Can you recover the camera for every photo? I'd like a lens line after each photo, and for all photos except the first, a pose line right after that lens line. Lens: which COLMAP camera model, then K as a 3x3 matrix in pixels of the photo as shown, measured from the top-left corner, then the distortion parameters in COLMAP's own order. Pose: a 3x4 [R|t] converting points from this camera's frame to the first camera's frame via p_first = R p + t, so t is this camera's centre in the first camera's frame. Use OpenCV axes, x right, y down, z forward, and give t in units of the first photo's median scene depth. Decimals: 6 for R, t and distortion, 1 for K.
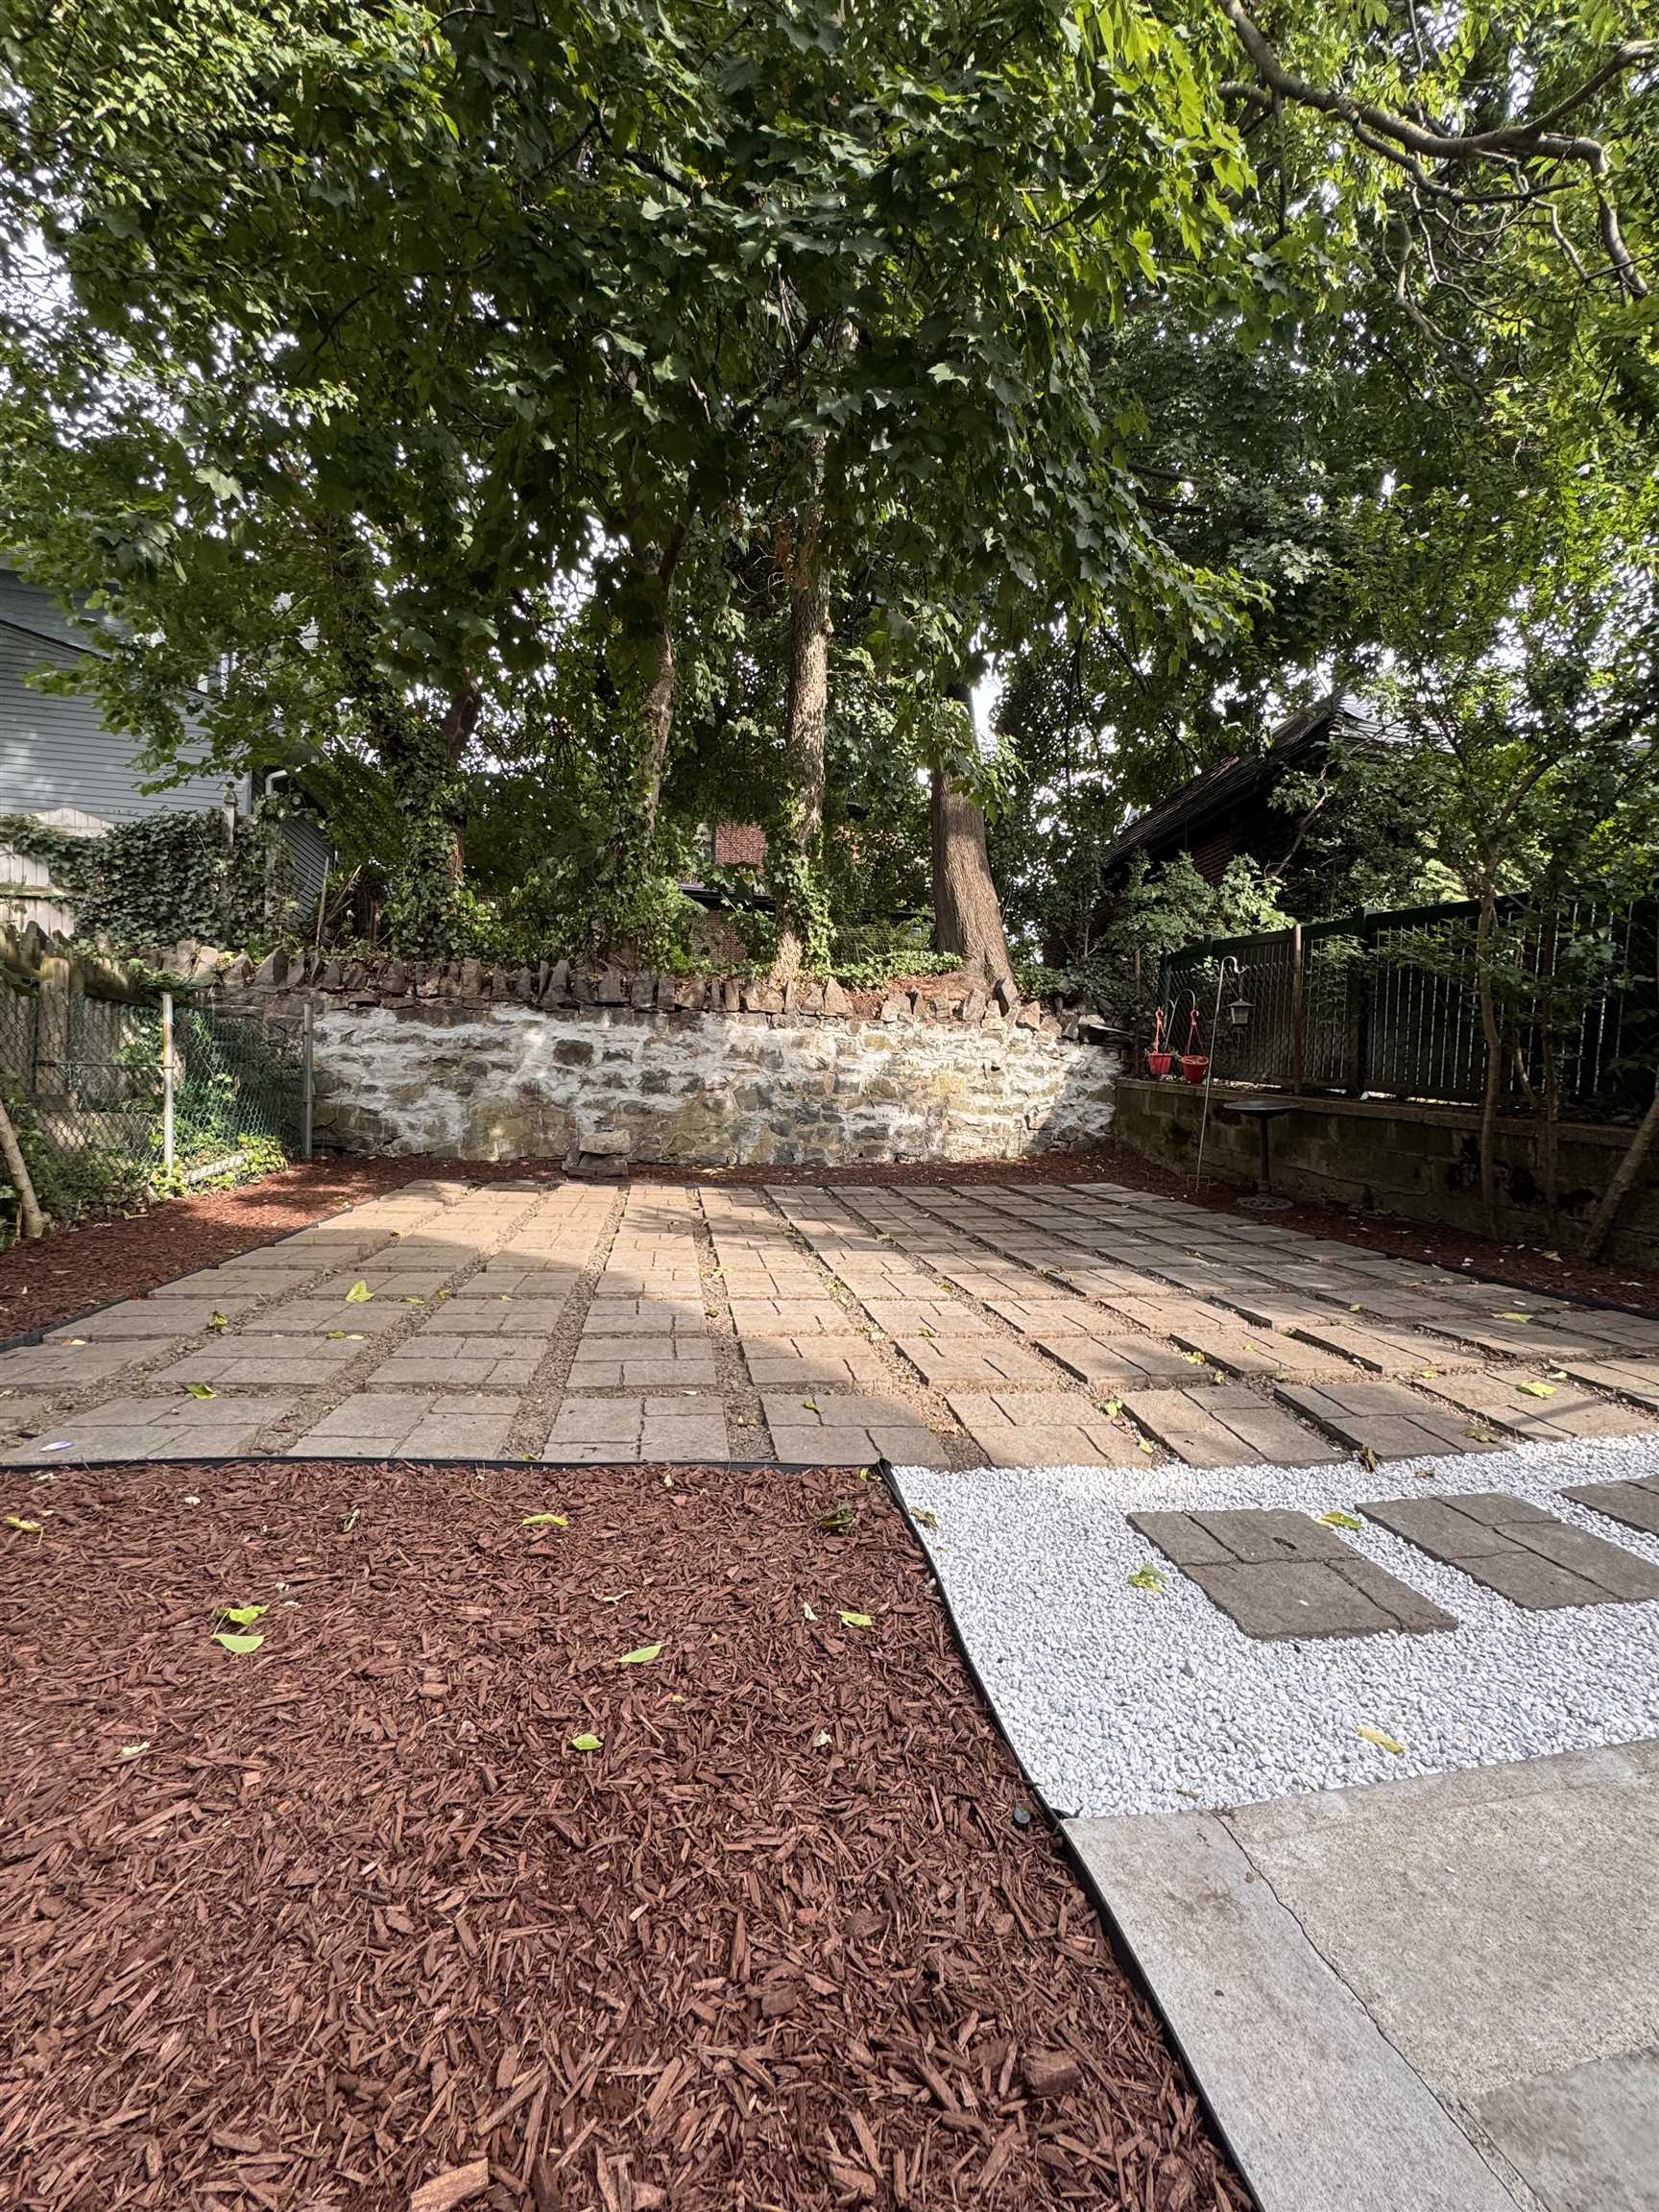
lens RADIAL K [[881.1, 0, 831.6], [0, 881.1, 1108.2], [0, 0, 1]] dist [-0.003807, 0.001020]
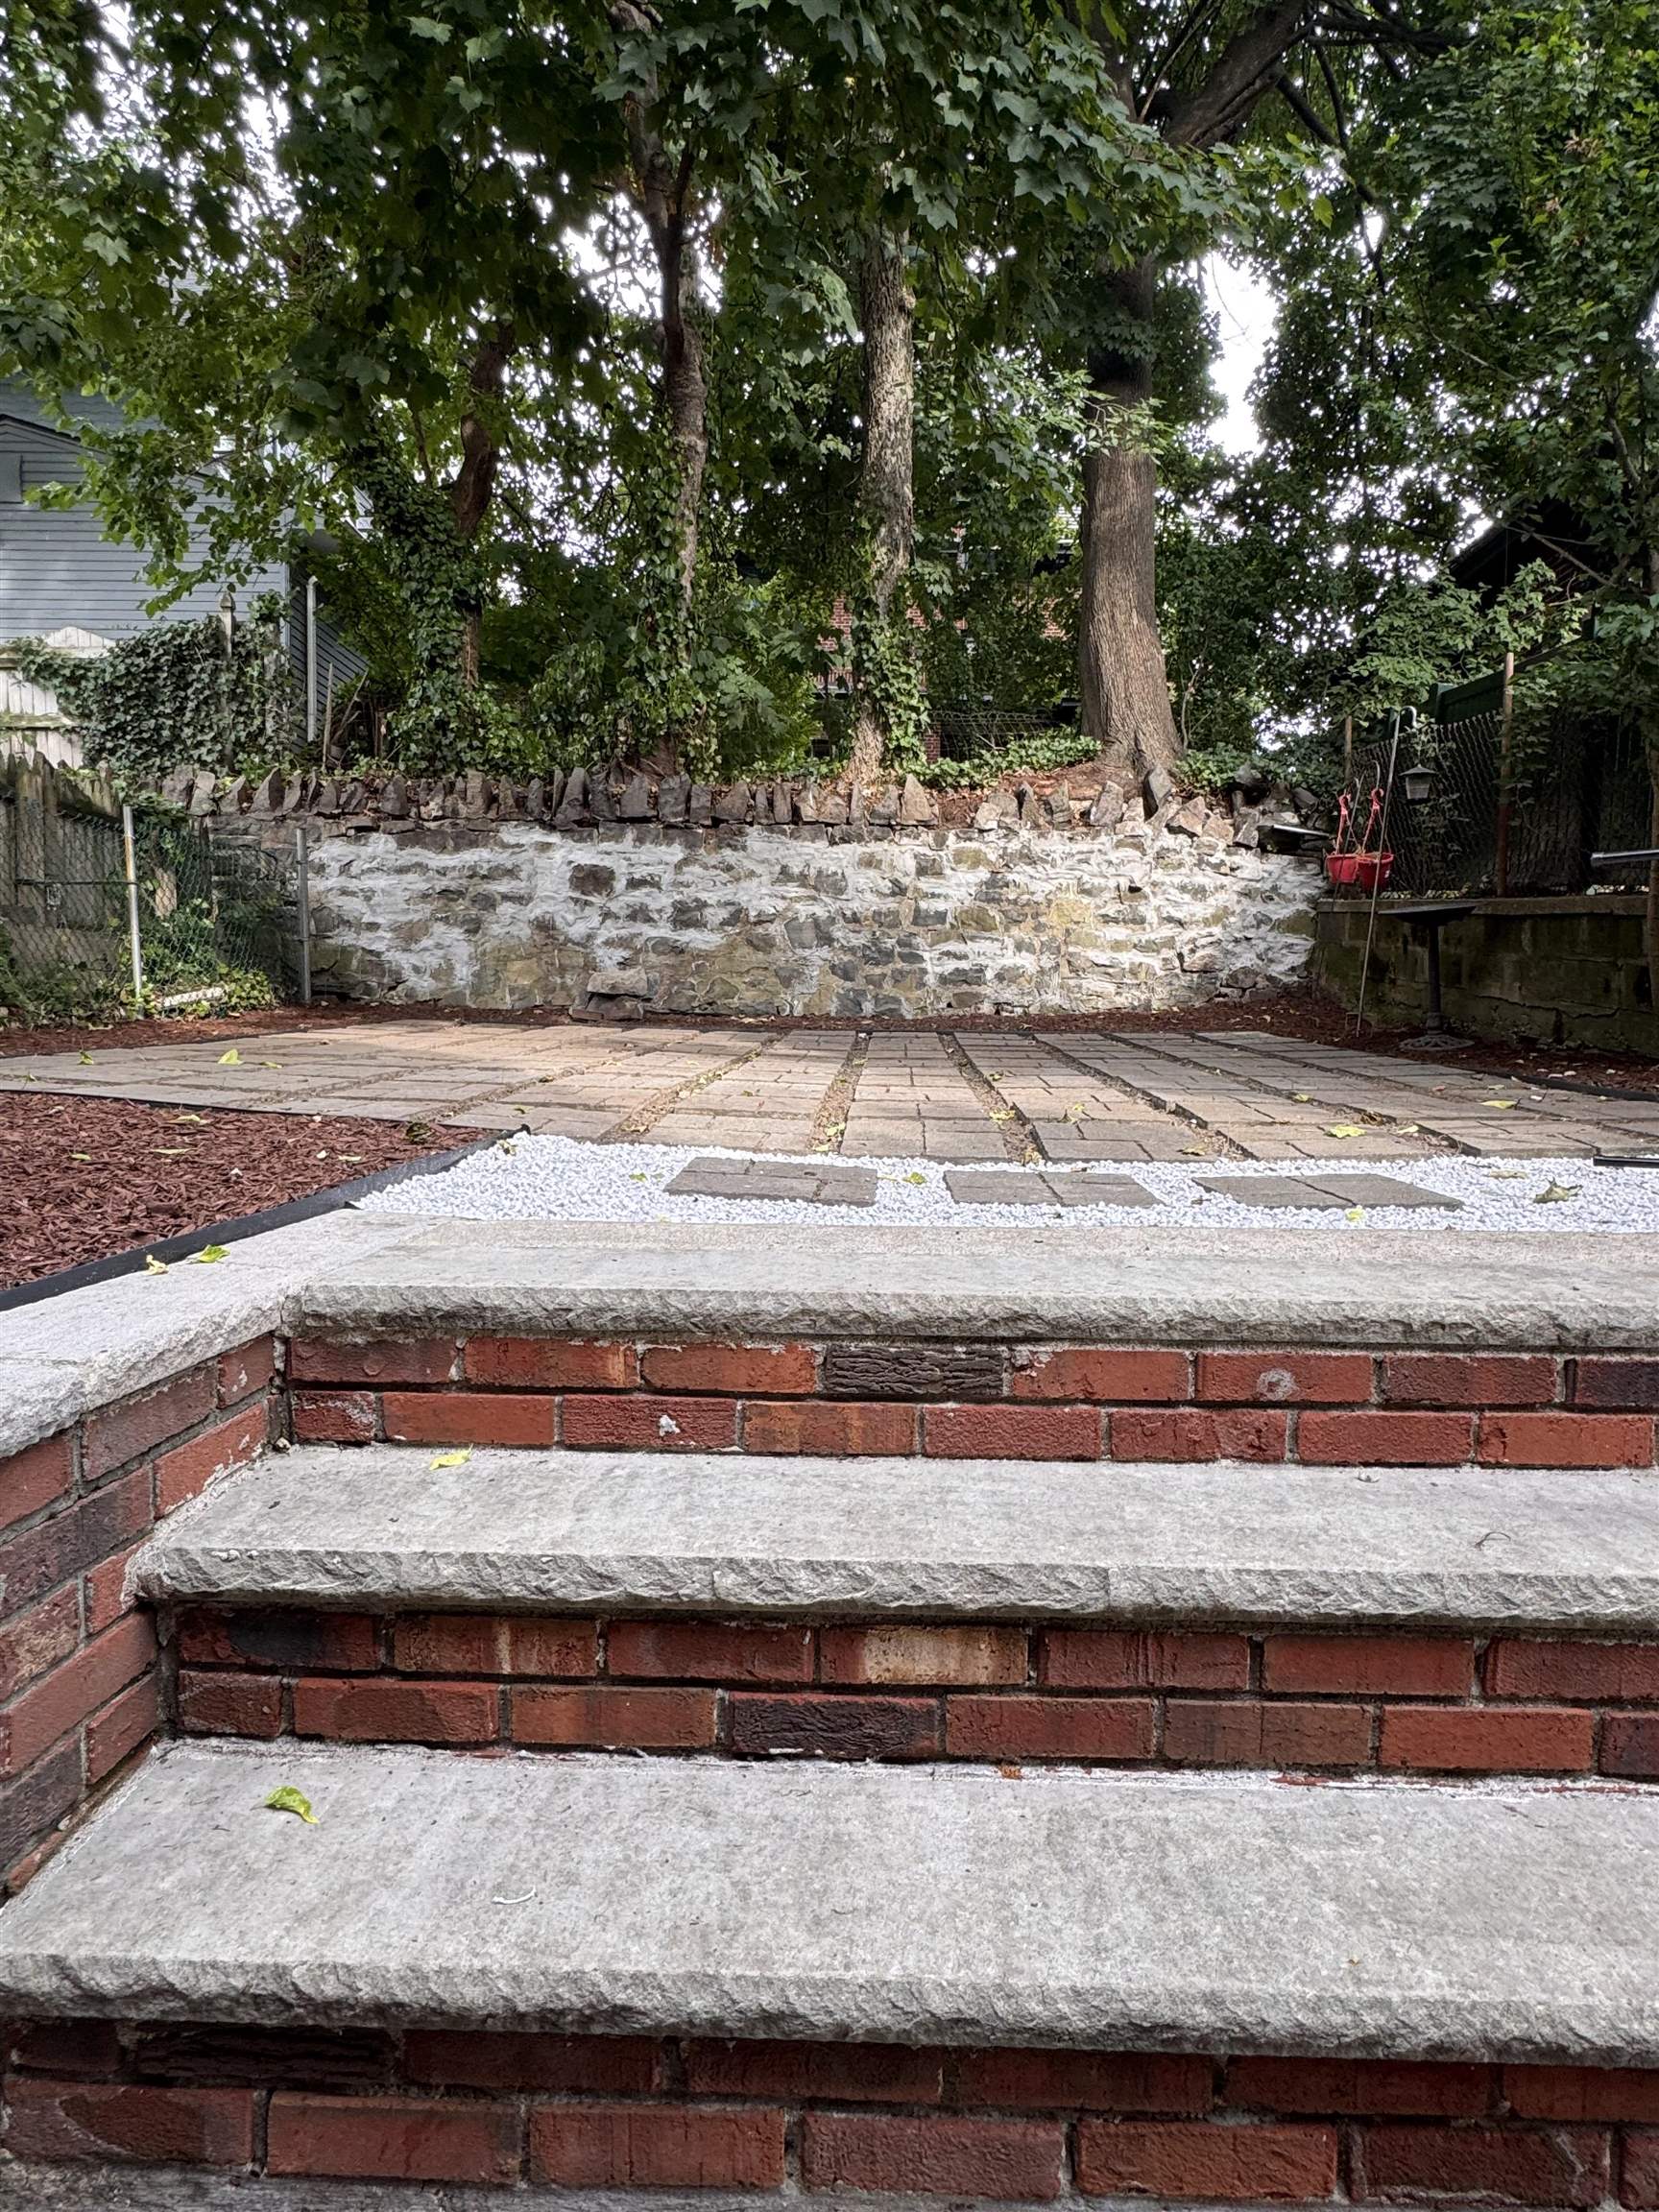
lens RADIAL K [[1236.8, 0, 824.0], [0, 1236.8, 1111.3], [0, 0, 1]] dist [-0.005767, 0.002147]
pose [[0.972185, 0.011775, -0.233919, 0.199117], [0.006051, 0.997140, 0.075340, 0.069413], [0.234137, -0.074660, 0.969333, -0.100155]]
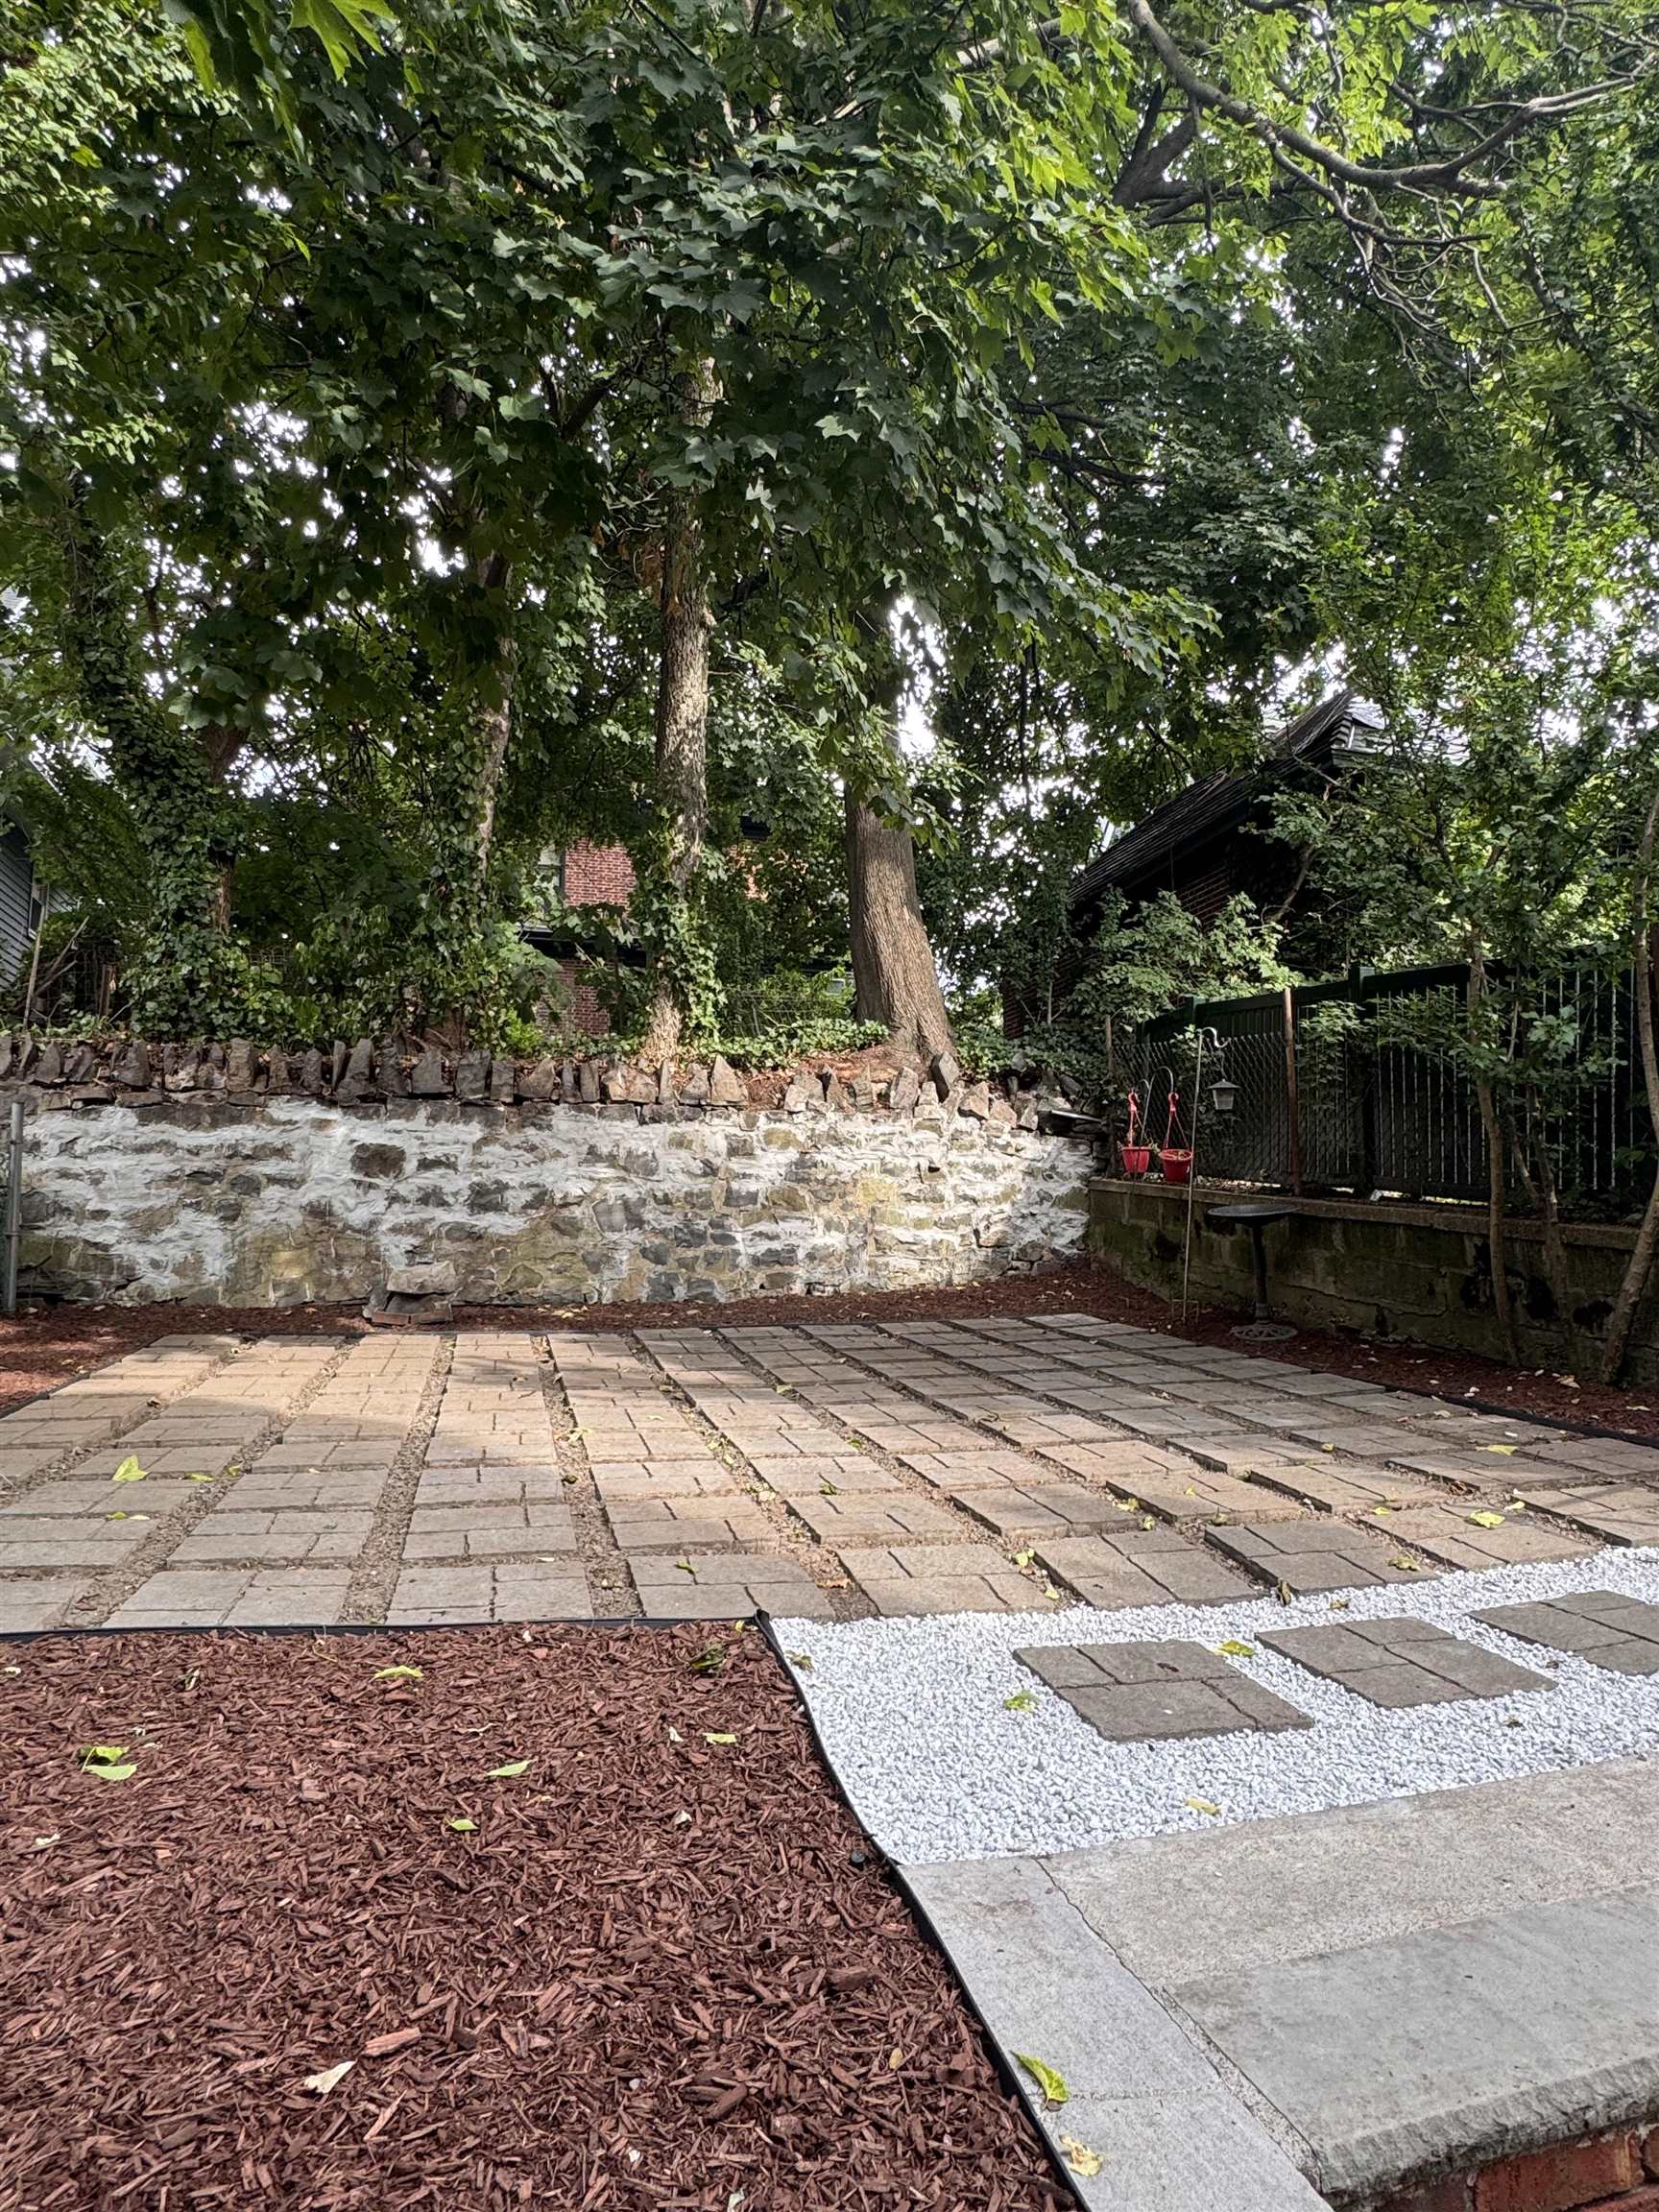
lens RADIAL K [[1236.8, 0, 826.8], [0, 1236.8, 1114.6], [0, 0, 1]] dist [-0.005767, 0.002147]
pose [[0.996822, -0.017254, 0.077766, 0.009228], [0.023948, 0.996008, -0.085991, -0.001913], [-0.075972, 0.087580, 0.993256, -0.088161]]
